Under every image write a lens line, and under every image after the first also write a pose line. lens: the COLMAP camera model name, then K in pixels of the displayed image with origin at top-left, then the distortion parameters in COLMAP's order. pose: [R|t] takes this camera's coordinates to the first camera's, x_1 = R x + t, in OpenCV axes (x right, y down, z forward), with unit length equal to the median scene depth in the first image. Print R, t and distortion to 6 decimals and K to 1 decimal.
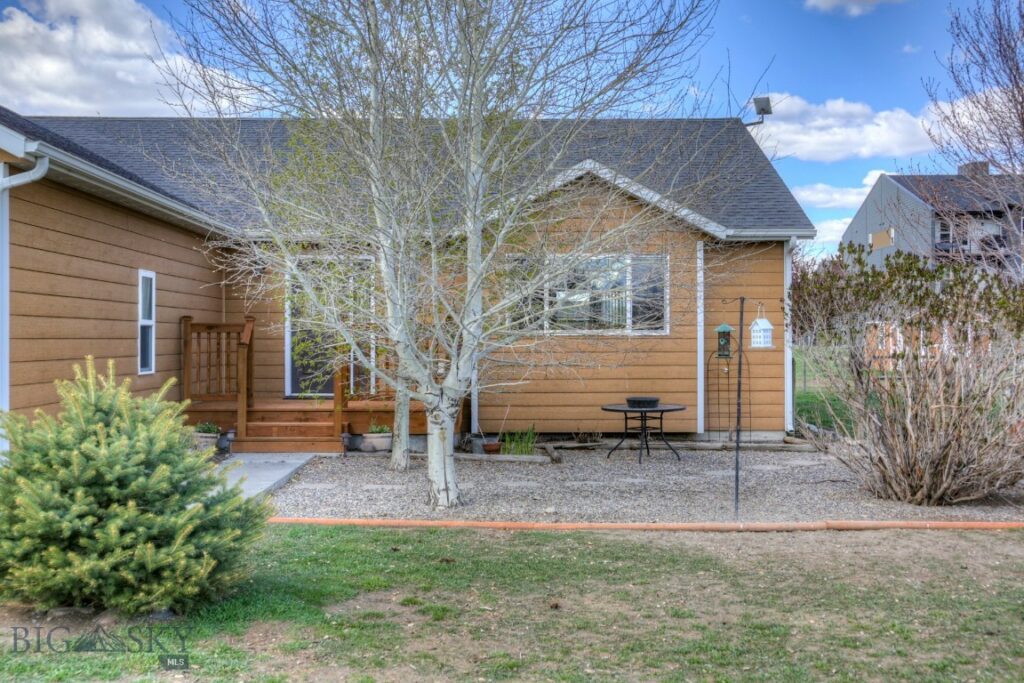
lens RADIAL K [[1193.6, 0, 512.0], [0, 1193.6, 341.5], [0, 0, 1]] dist [-0.000505, -0.000209]
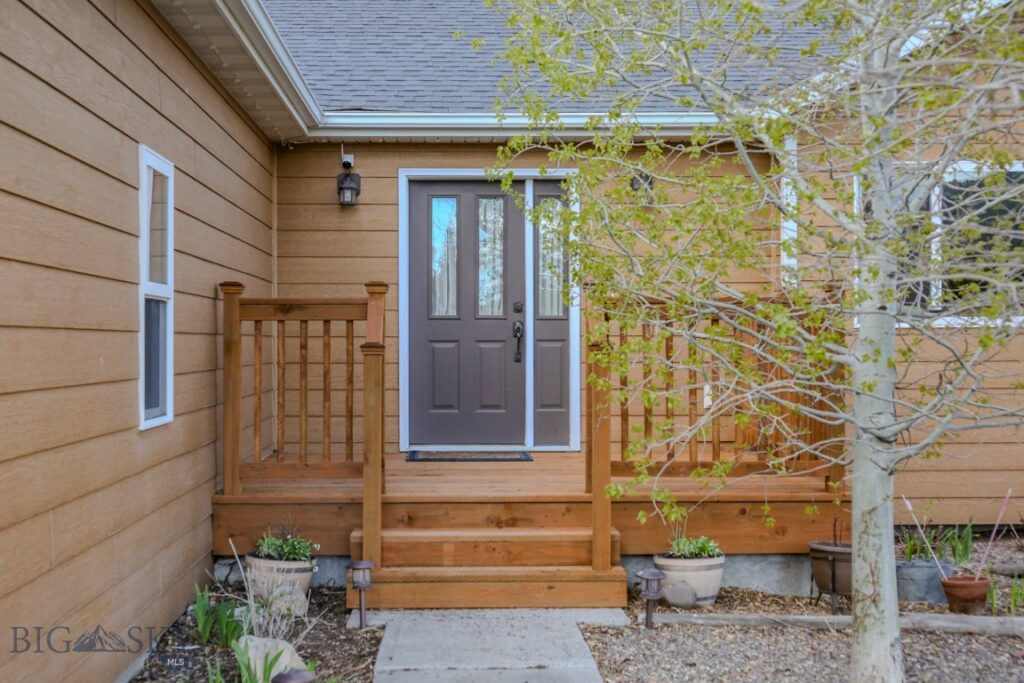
lens RADIAL K [[1368.7, 0, 512.0], [0, 1368.7, 341.5], [0, 0, 1]] dist [0.015677, 0.014217]
pose [[0.999700, -0.003890, 0.024177, -0.188304], [0.003990, 0.999984, -0.004072, 0.002531], [-0.024161, 0.004167, 0.999699, 0.518213]]
